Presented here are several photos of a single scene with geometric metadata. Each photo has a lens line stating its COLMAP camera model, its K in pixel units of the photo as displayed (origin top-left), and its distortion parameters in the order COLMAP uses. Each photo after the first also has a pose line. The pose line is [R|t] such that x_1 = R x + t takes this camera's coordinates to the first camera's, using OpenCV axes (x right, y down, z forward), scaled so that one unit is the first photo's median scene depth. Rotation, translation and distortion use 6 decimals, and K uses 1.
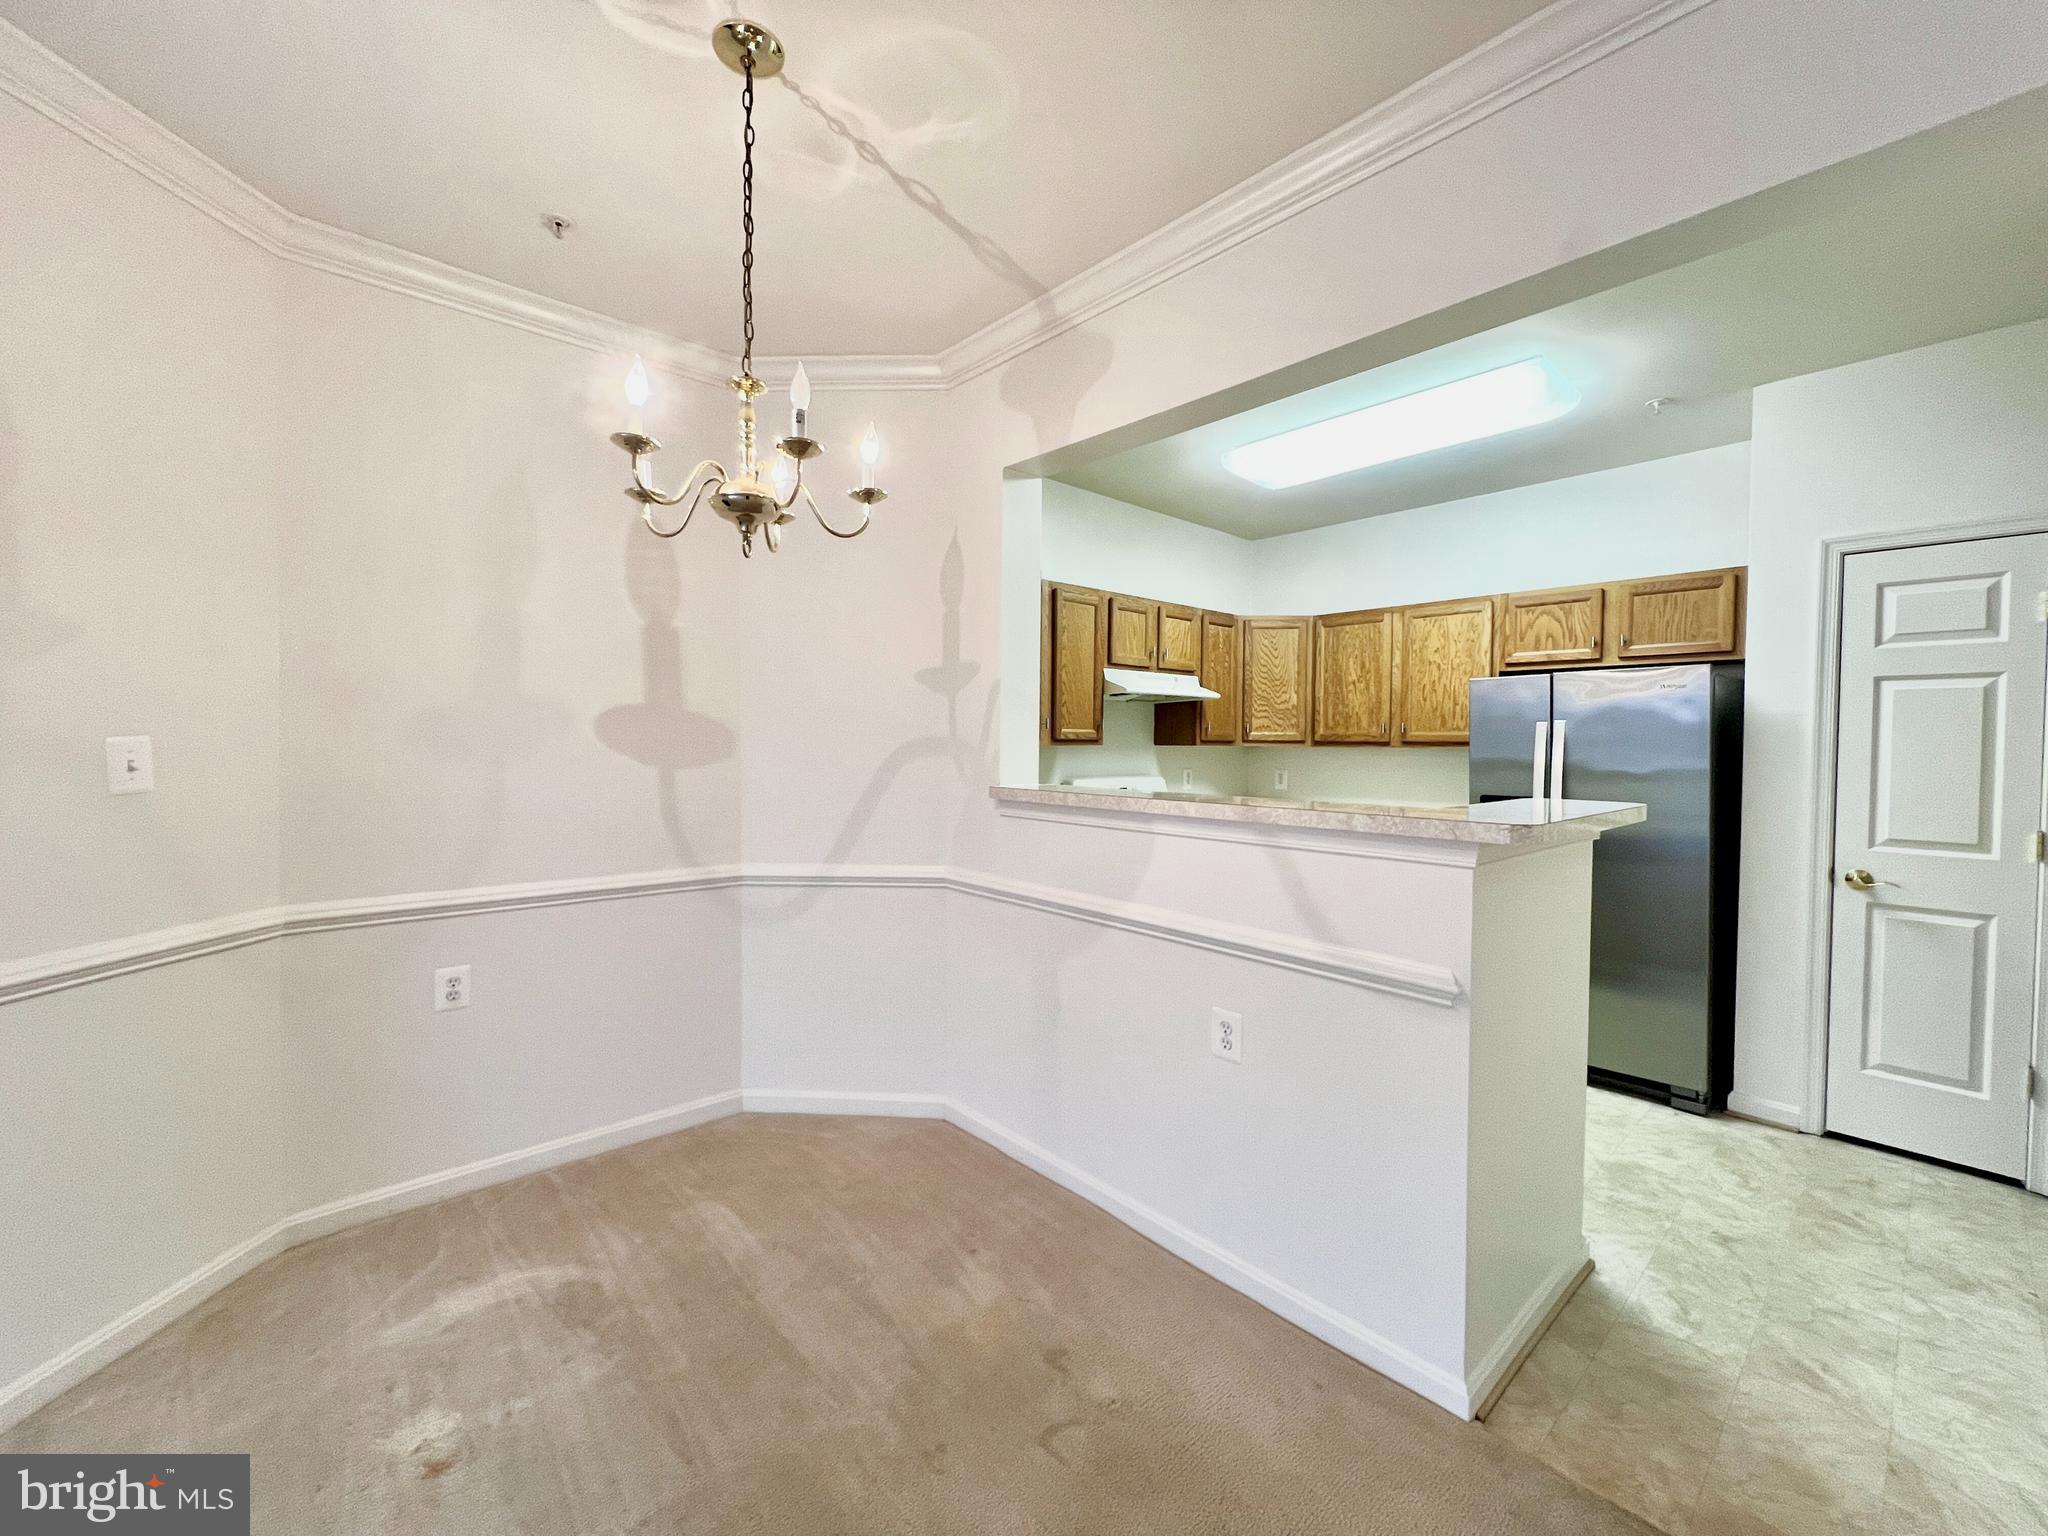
lens RADIAL K [[821.2, 0, 1020.1], [0, 821.2, 759.1], [0, 0, 1]] dist [-0.003899, -0.000025]
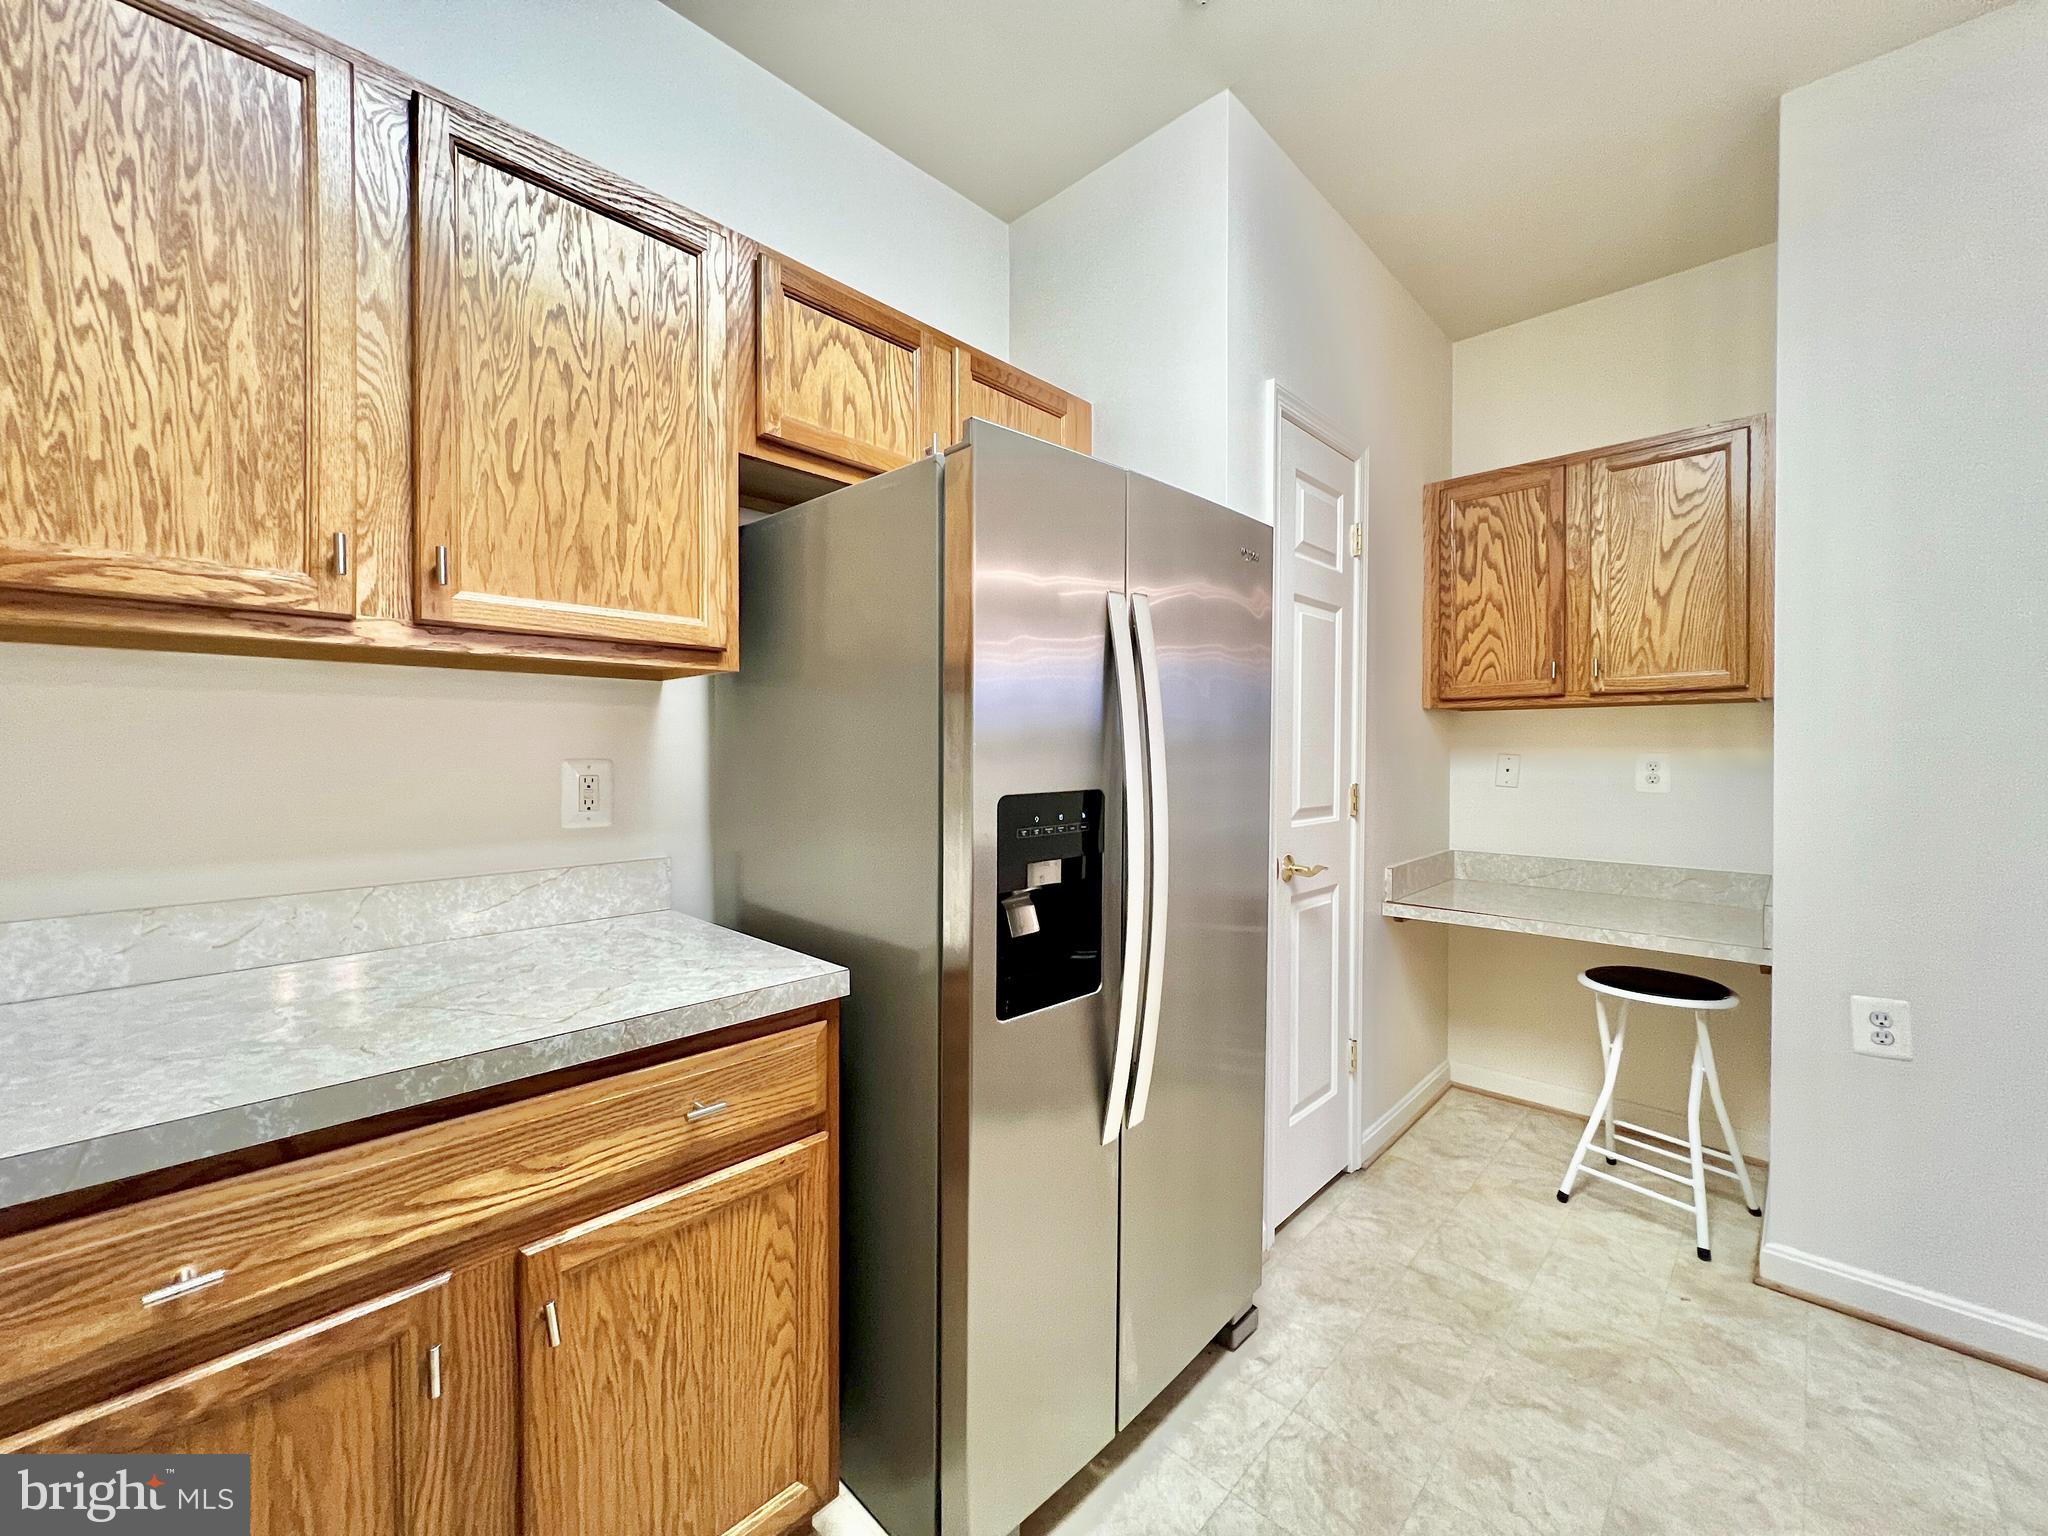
lens RADIAL K [[819.7, 0, 1018.5], [0, 819.7, 759.1], [0, 0, 1]] dist [-0.001815, 0.000191]
pose [[-0.077312, -0.017789, 0.996848, 0.239171], [0.021849, 0.999570, 0.019532, 0.022712], [-0.996768, 0.023291, -0.076890, 0.991697]]
